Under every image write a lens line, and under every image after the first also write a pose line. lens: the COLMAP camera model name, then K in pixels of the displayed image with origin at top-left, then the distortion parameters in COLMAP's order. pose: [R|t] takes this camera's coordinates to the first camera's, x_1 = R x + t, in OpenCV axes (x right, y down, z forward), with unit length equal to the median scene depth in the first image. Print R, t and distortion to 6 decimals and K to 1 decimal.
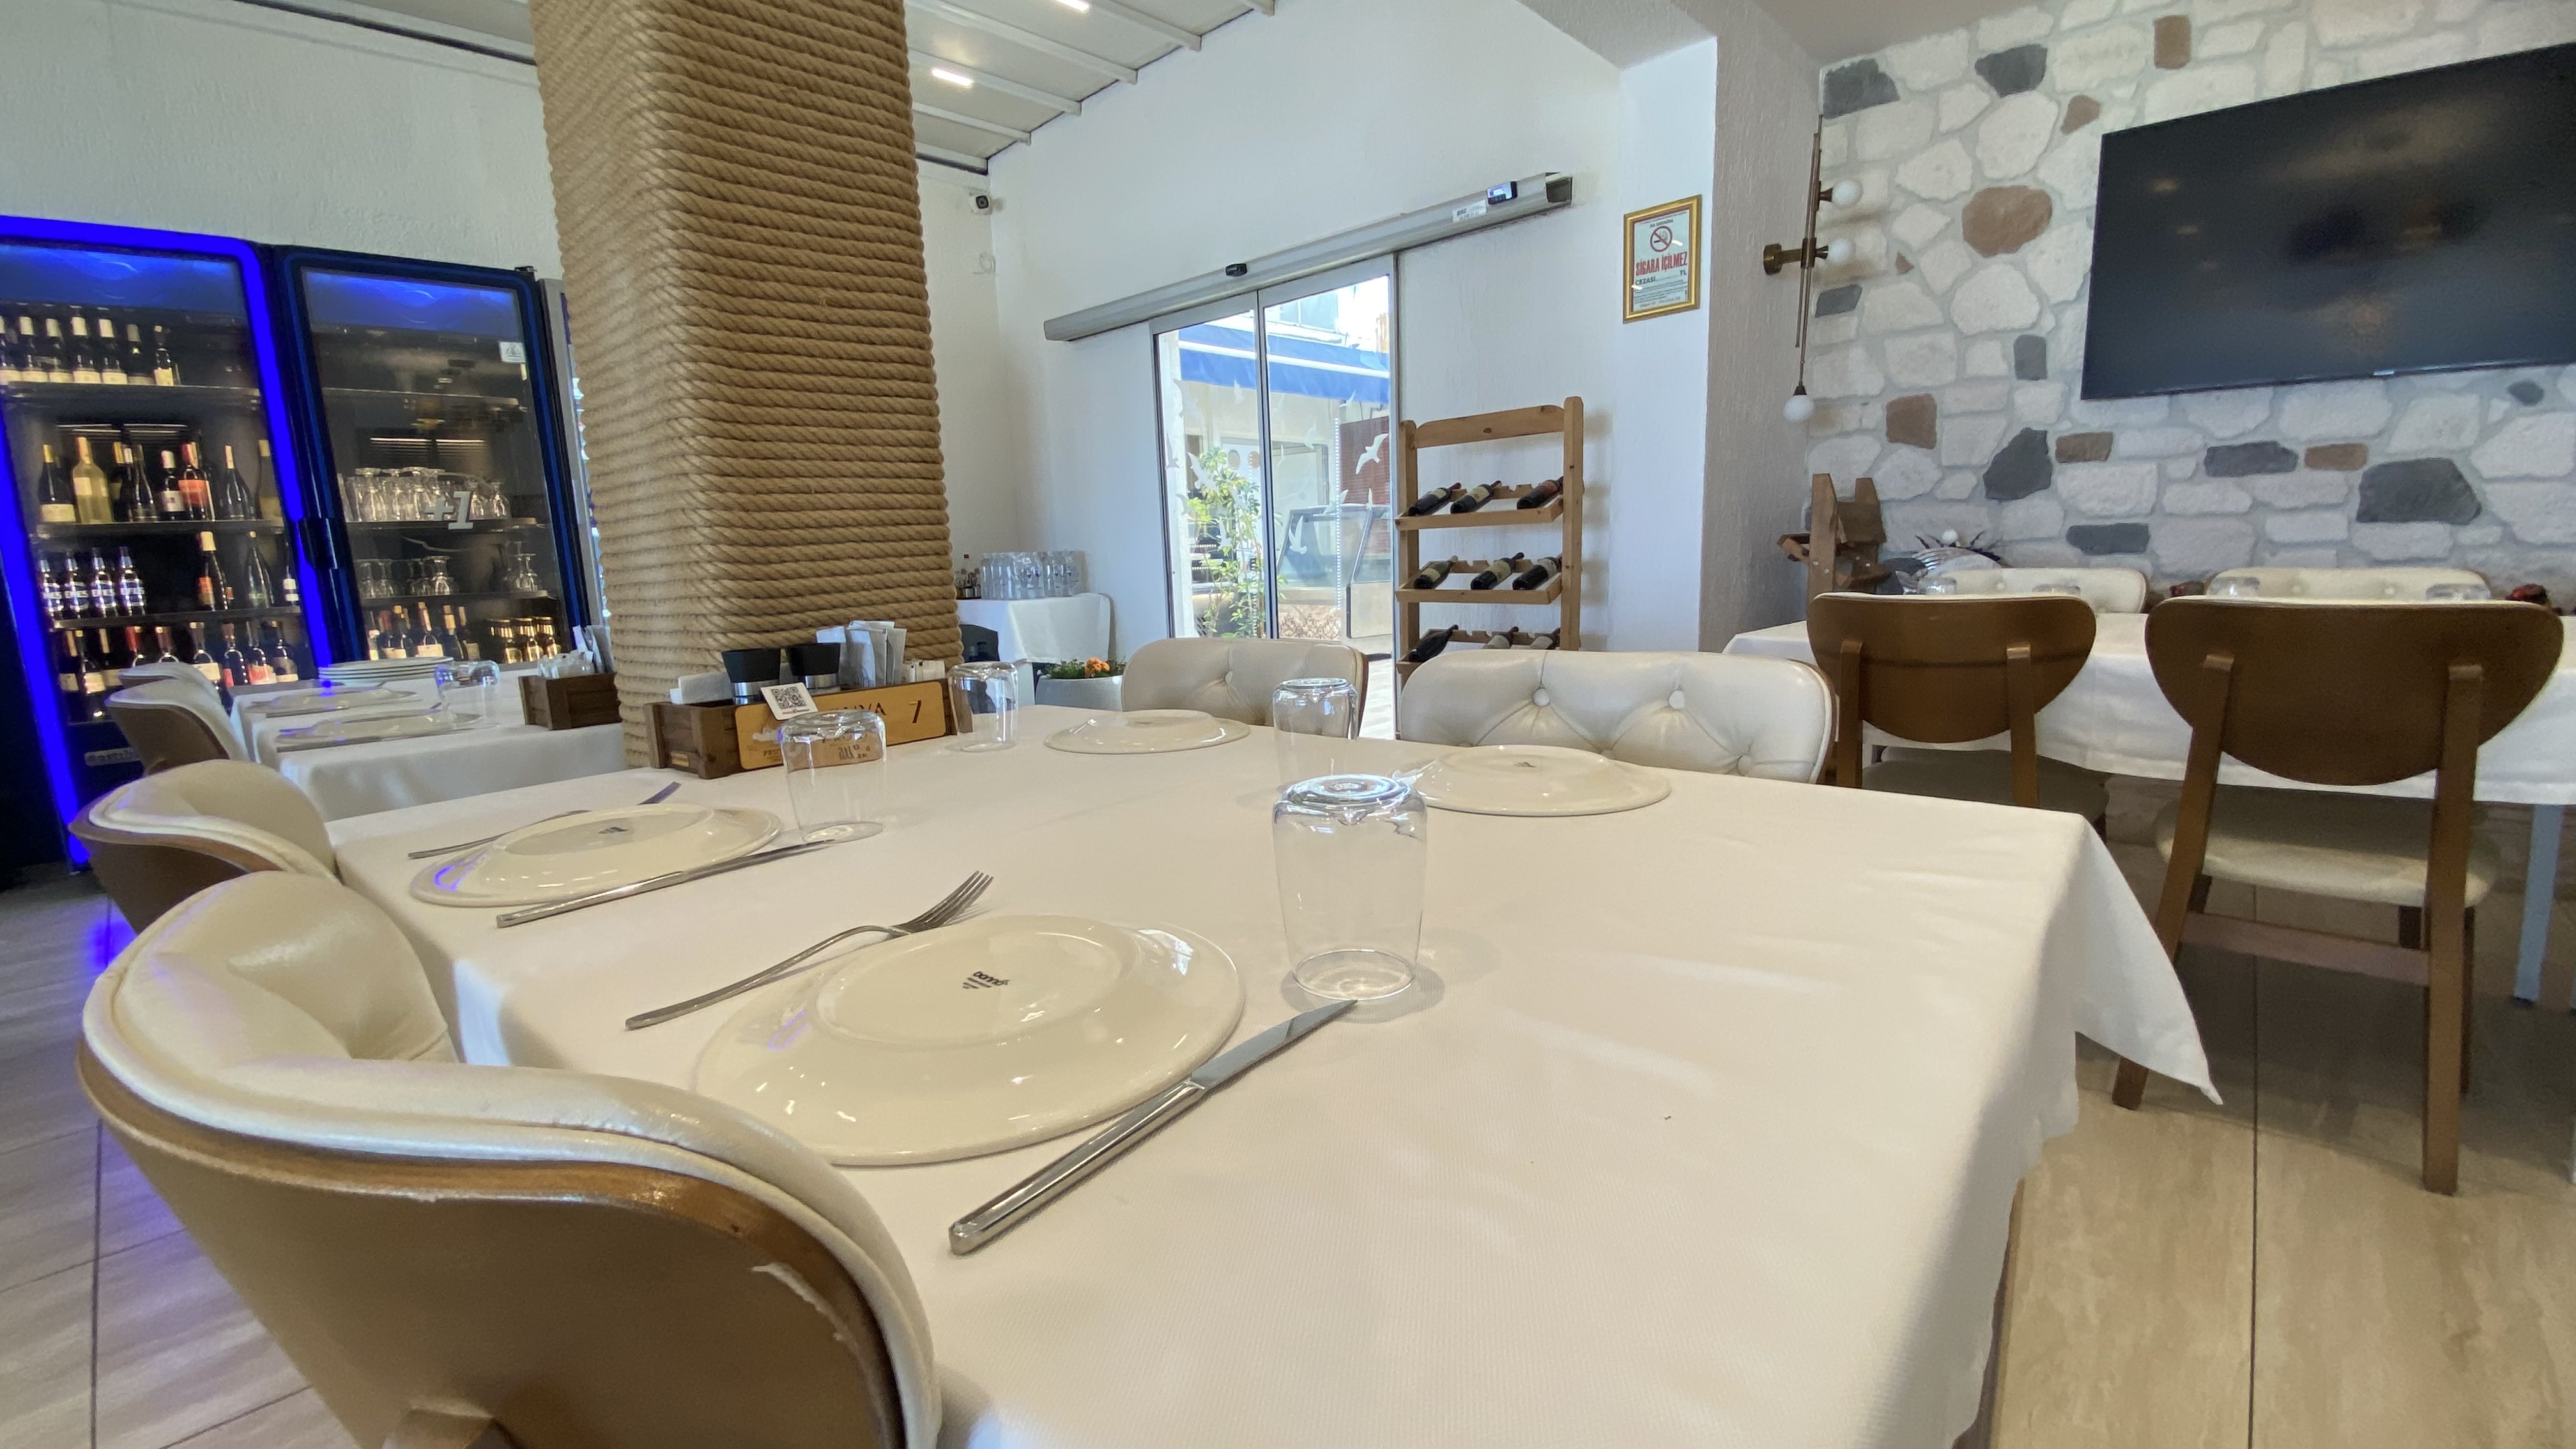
lens RADIAL K [[1049.3, 0, 1276.7], [0, 1049.3, 722.4], [0, 0, 1]] dist [-0.011408, -0.005286]
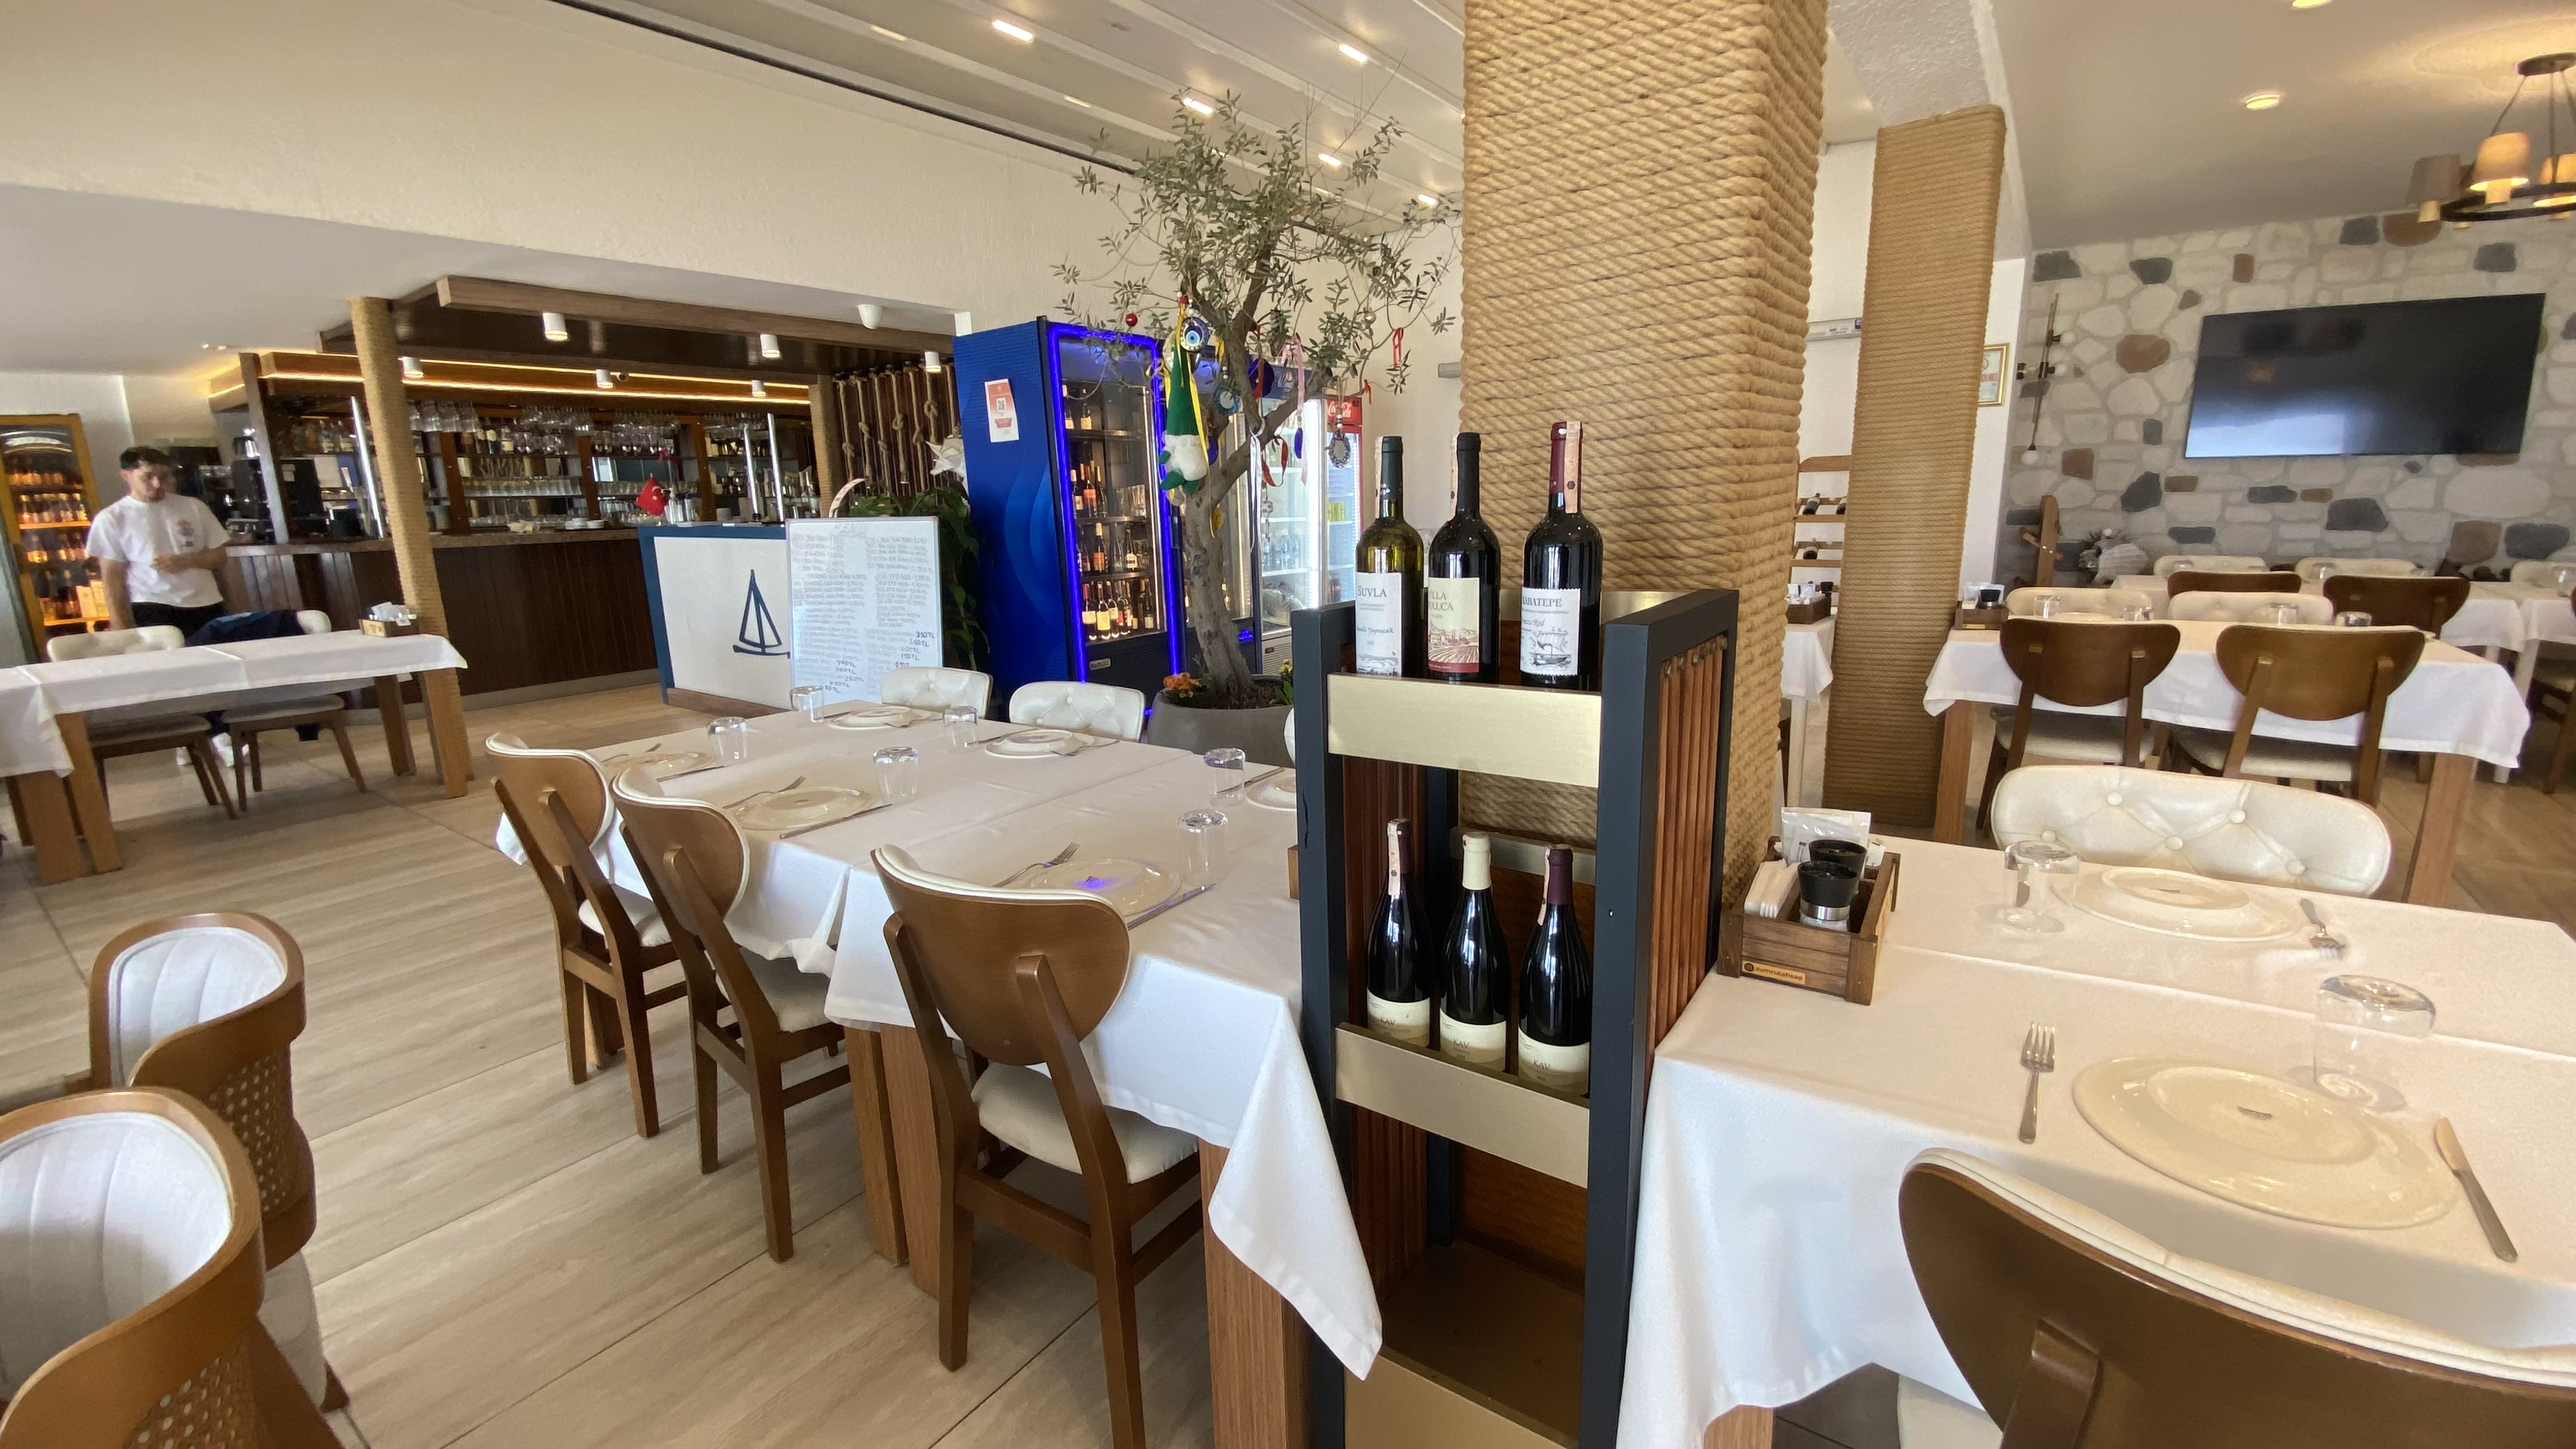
lens RADIAL K [[1049.3, 0, 1287.9], [0, 1049.3, 718.9], [0, 0, 1]] dist [-0.011408, -0.005286]
pose [[0.993533, -0.016364, 0.112362, -0.961198], [0.011896, 0.999116, 0.040319, 0.050861], [-0.112922, -0.038722, 0.992849, -0.618228]]
